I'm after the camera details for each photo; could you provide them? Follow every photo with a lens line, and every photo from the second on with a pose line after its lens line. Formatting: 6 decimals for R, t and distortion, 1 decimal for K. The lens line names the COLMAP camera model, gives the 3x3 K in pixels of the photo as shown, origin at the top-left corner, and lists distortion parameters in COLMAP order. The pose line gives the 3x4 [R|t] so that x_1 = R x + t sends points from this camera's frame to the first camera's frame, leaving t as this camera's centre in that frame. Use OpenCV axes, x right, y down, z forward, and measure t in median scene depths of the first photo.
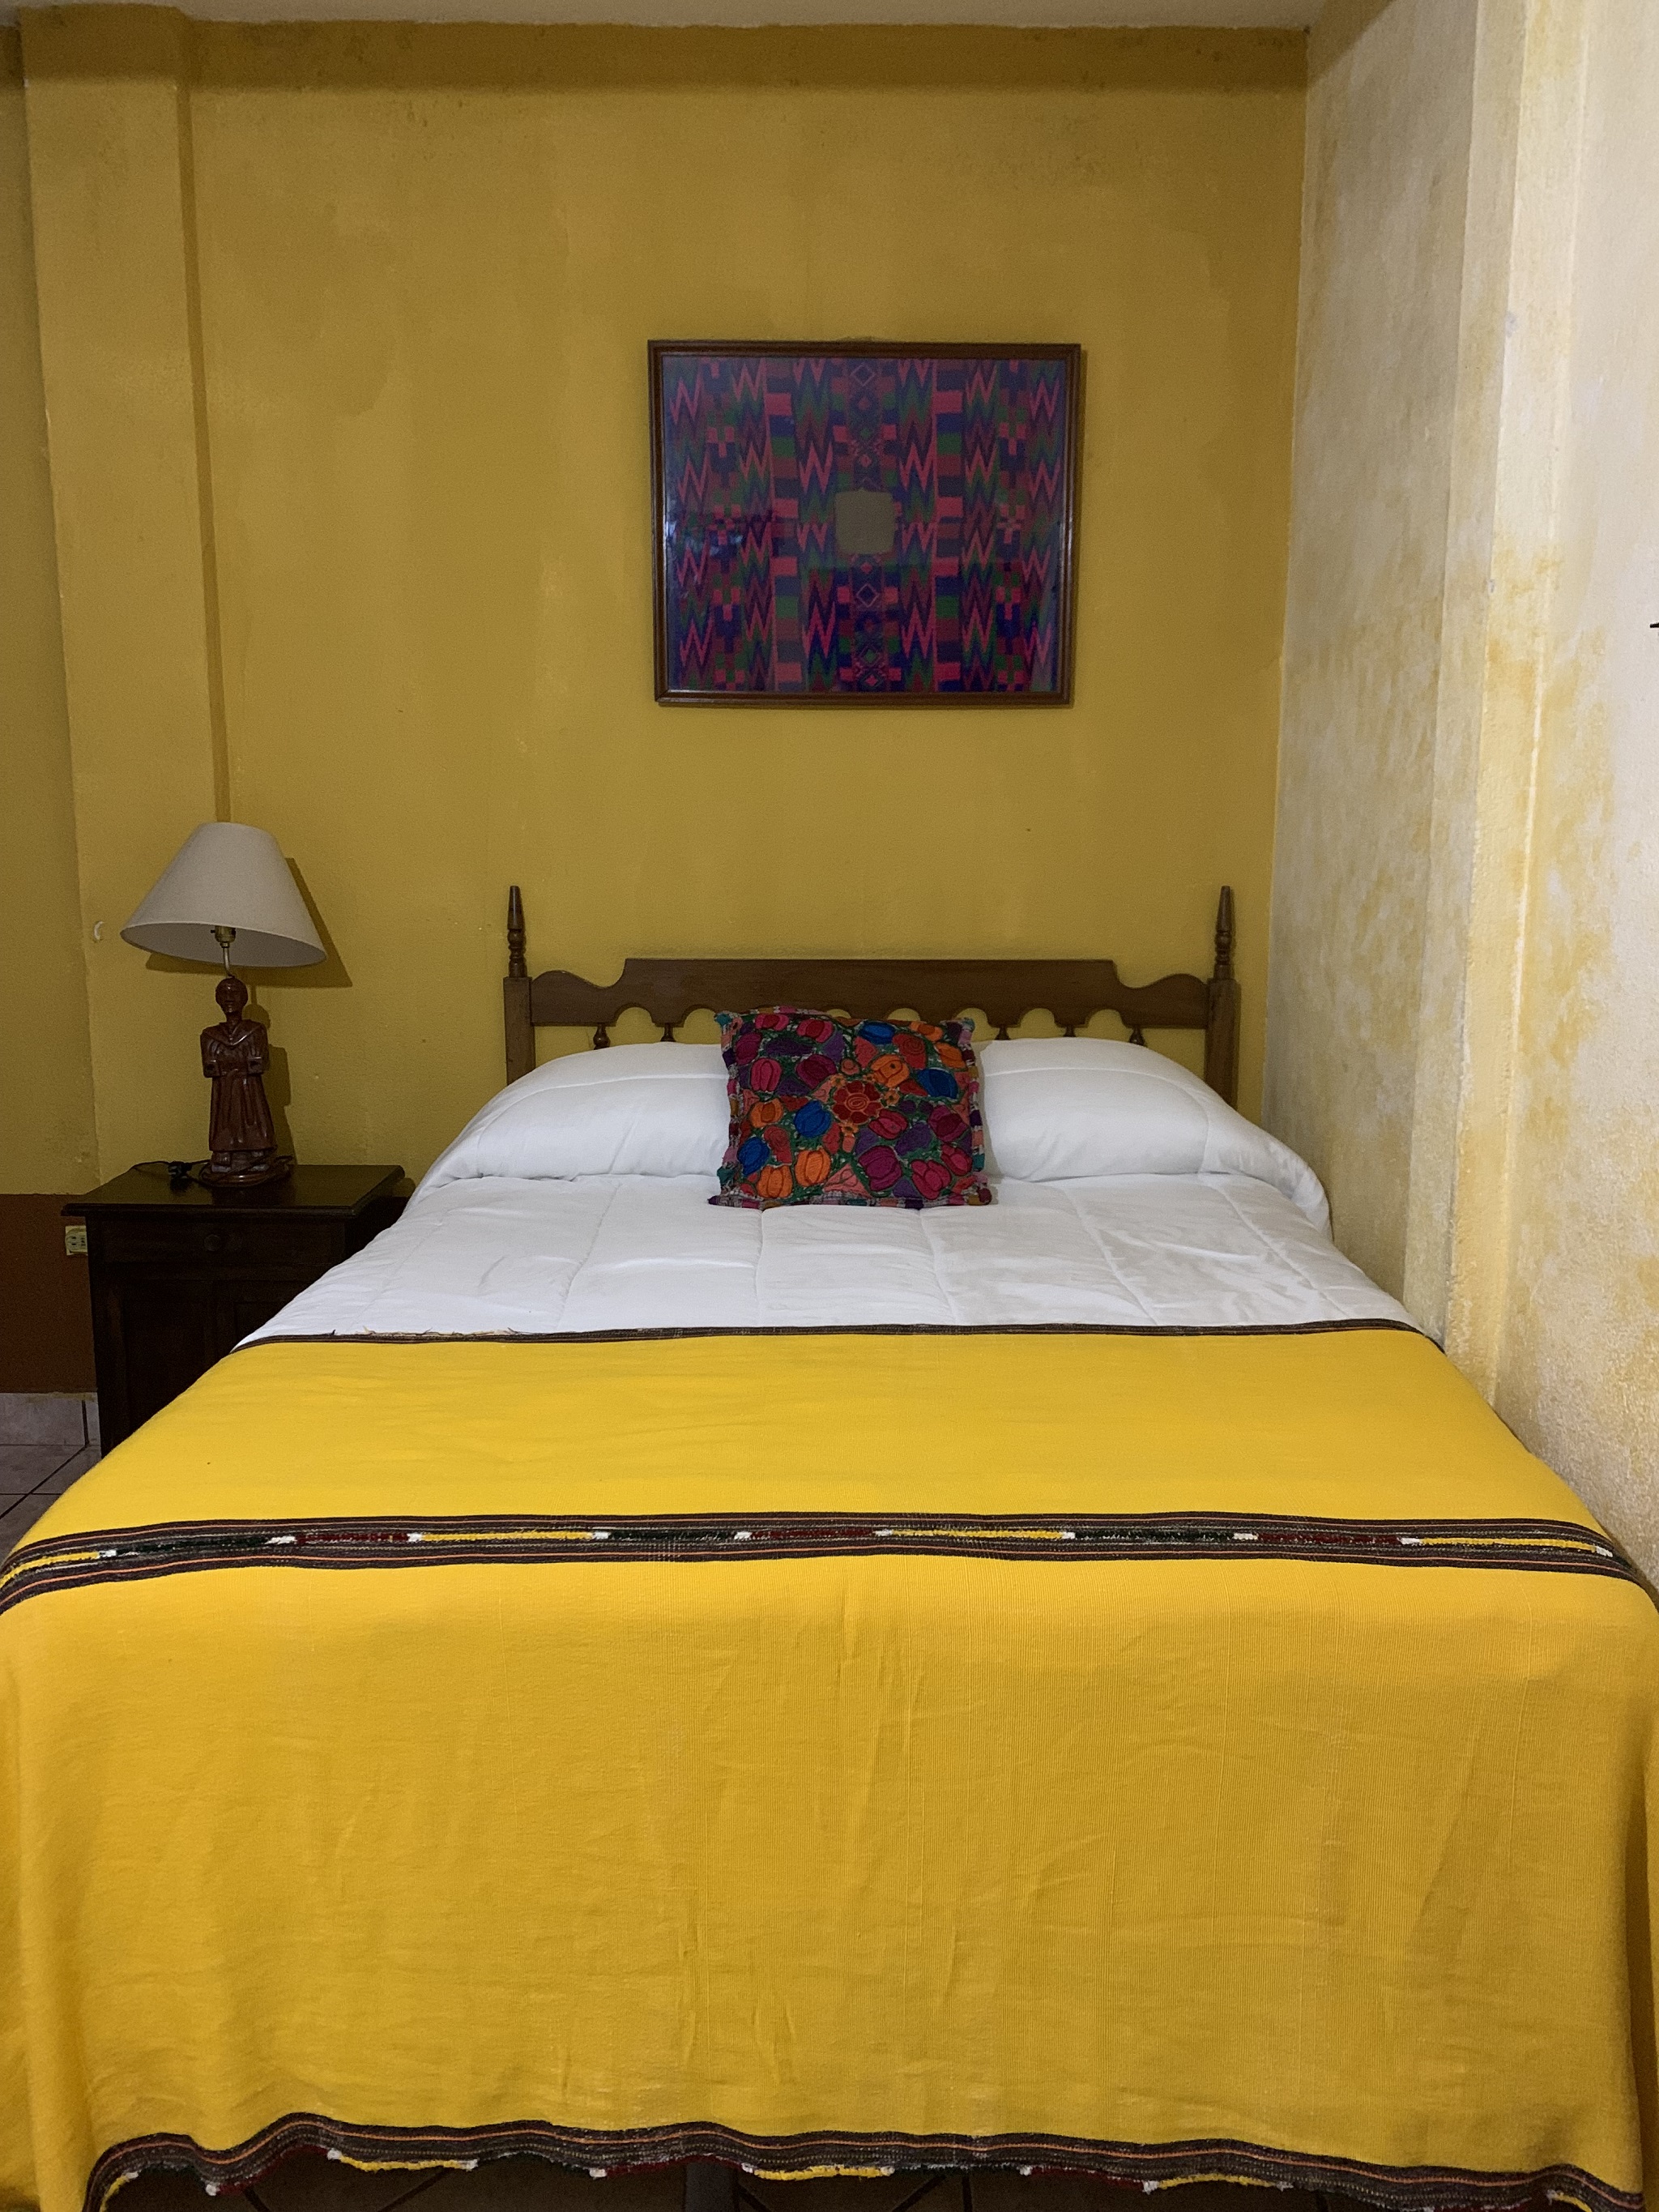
lens RADIAL K [[1692.0, 0, 836.9], [0, 1692.0, 1099.2], [0, 0, 1]] dist [0.027586, -0.029844]
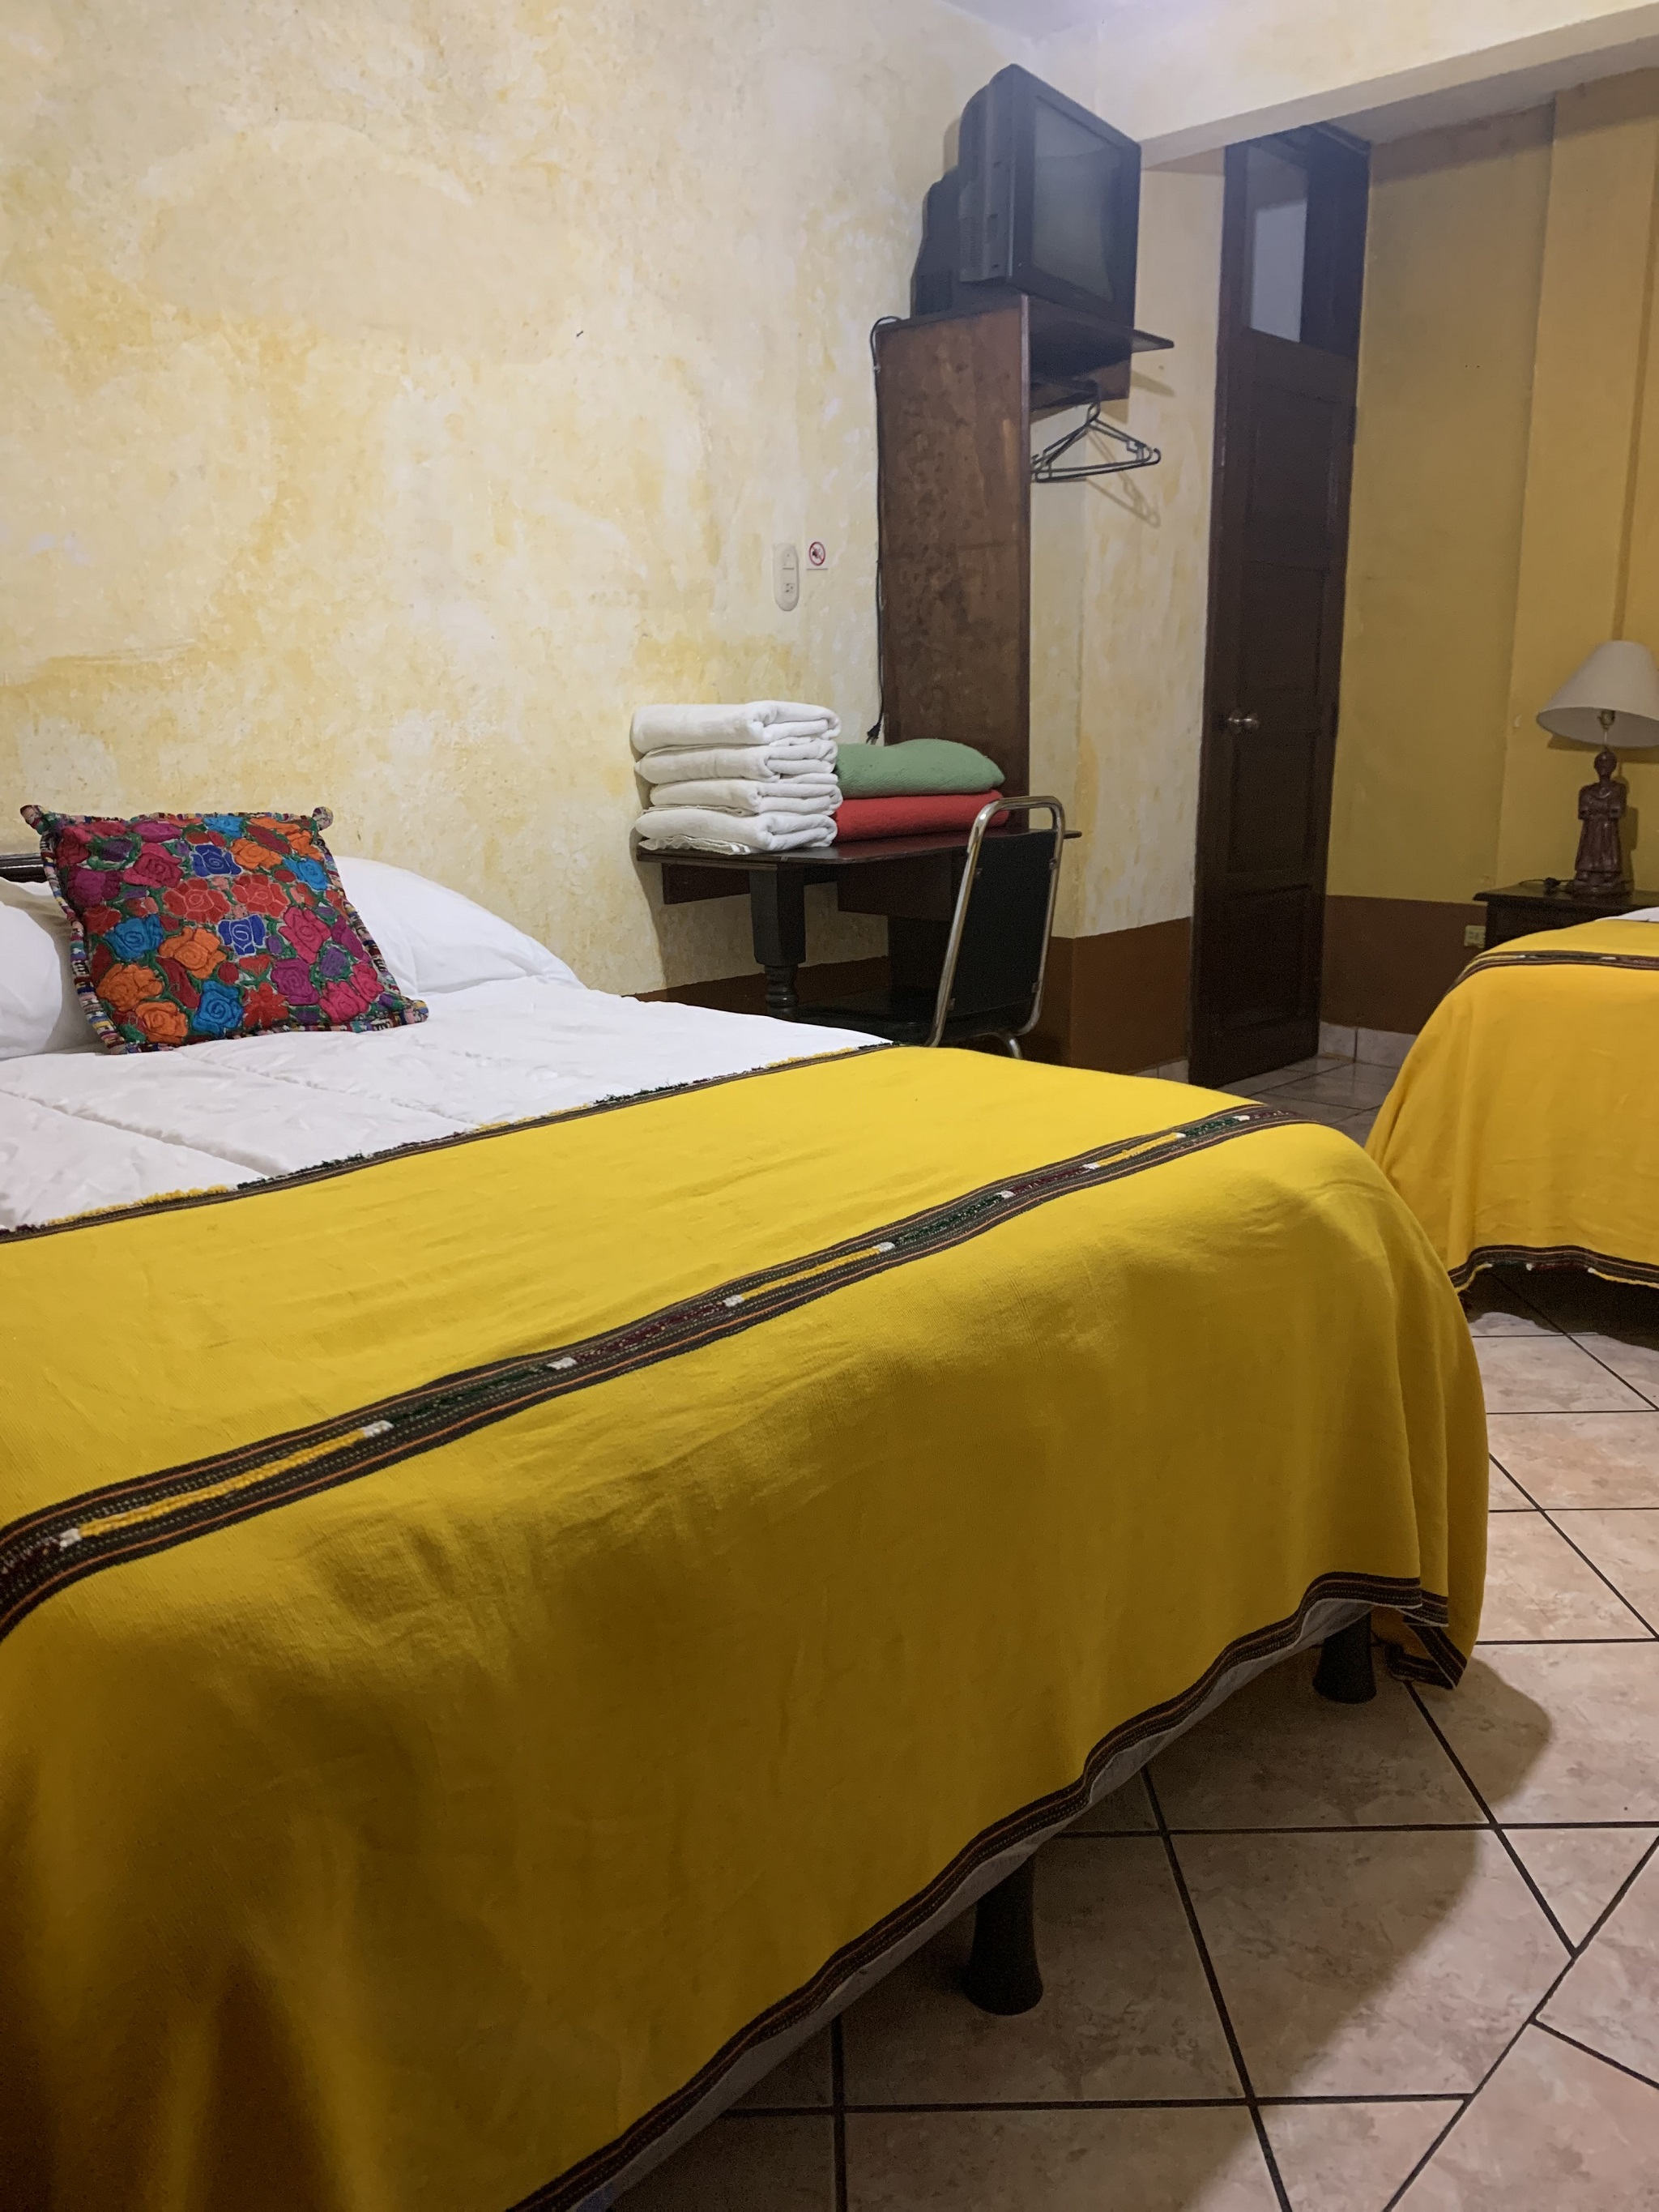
lens RADIAL K [[1692.0, 0, 837.1], [0, 1692.0, 1112.0], [0, 0, 1]] dist [0.027586, -0.029844]
pose [[0.730410, 0.139720, -0.668565, 0.177434], [-0.097437, 0.990157, 0.100477, 0.153234], [0.676023, -0.008246, 0.736835, -0.518669]]
